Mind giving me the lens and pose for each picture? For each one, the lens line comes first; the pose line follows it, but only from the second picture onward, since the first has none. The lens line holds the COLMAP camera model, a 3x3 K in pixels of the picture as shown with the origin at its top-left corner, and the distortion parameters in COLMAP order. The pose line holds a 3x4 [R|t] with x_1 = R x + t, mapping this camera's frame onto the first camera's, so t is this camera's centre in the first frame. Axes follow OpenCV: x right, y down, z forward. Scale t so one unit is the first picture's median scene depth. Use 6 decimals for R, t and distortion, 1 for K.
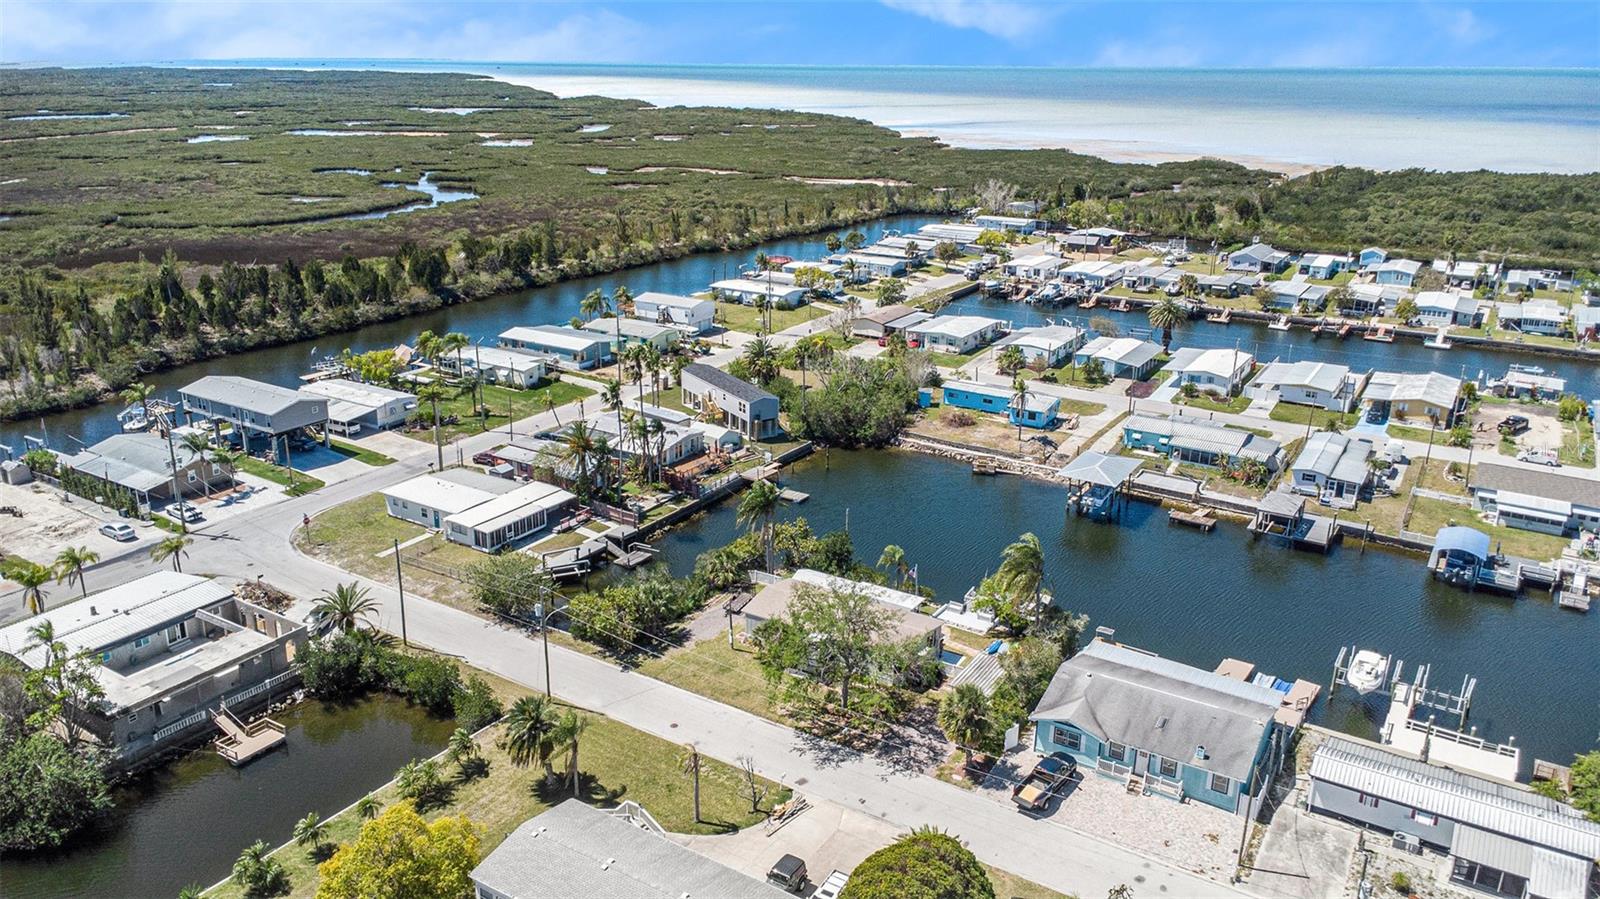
lens RADIAL K [[1141.7, 0, 800.0], [0, 1141.7, 449.5], [0, 0, 1]] dist [0.011232, 0.000651]
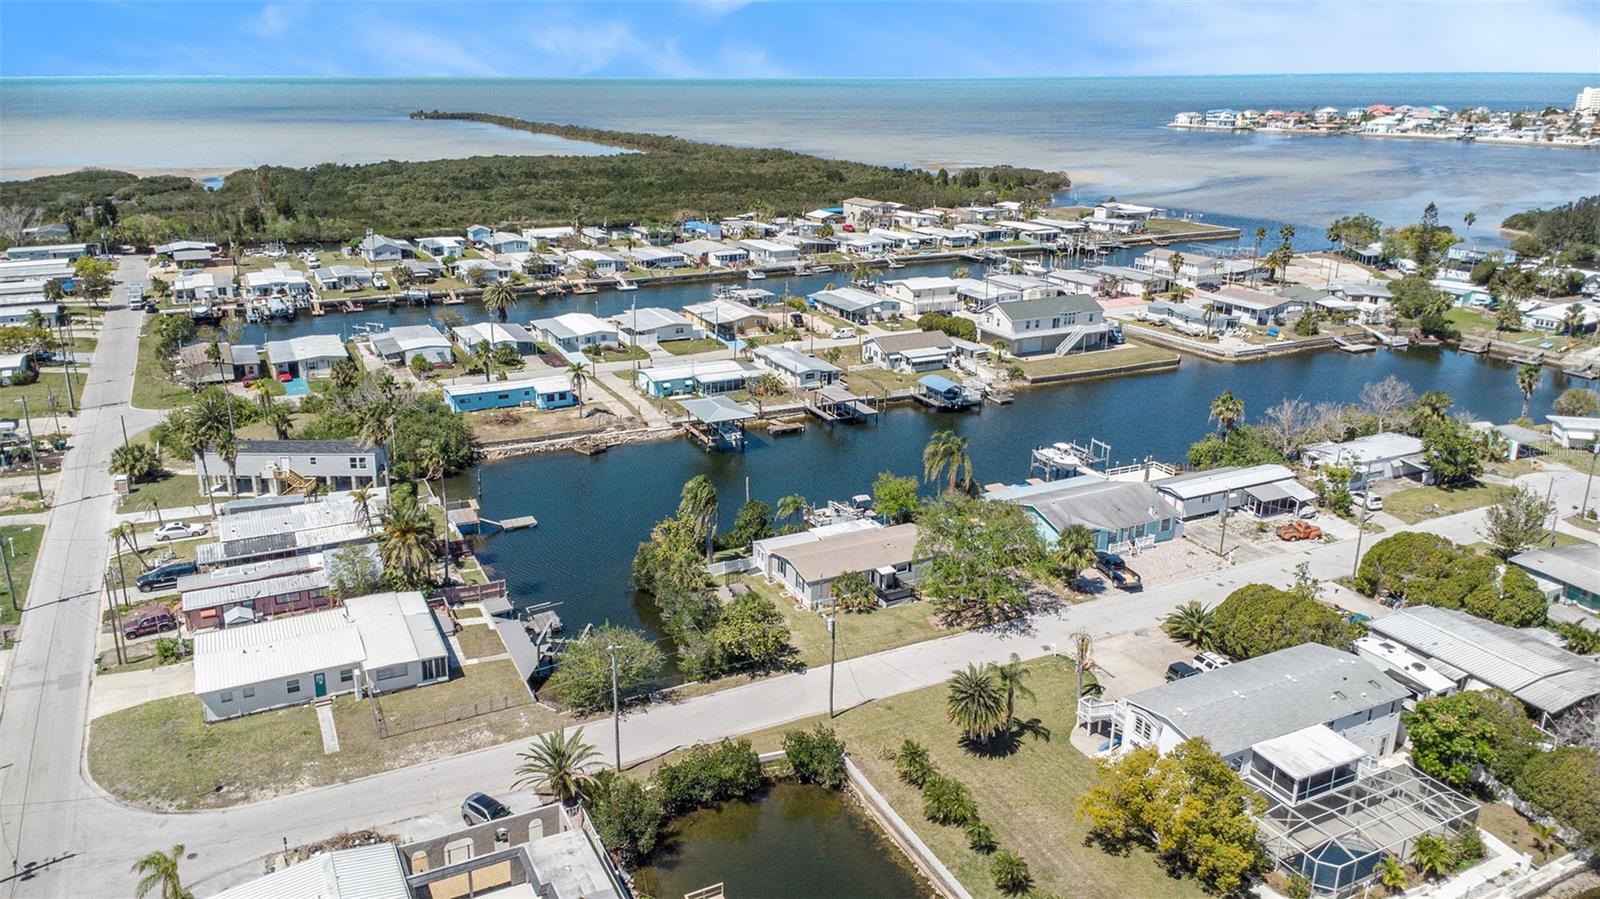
lens RADIAL K [[1141.7, 0, 800.0], [0, 1141.7, 449.5], [0, 0, 1]] dist [0.011232, 0.000651]
pose [[0.521717, -0.274268, 0.807829, -0.677319], [0.279634, 0.949578, 0.141799, -0.090128], [-0.805988, 0.151918, 0.572106, 0.341663]]
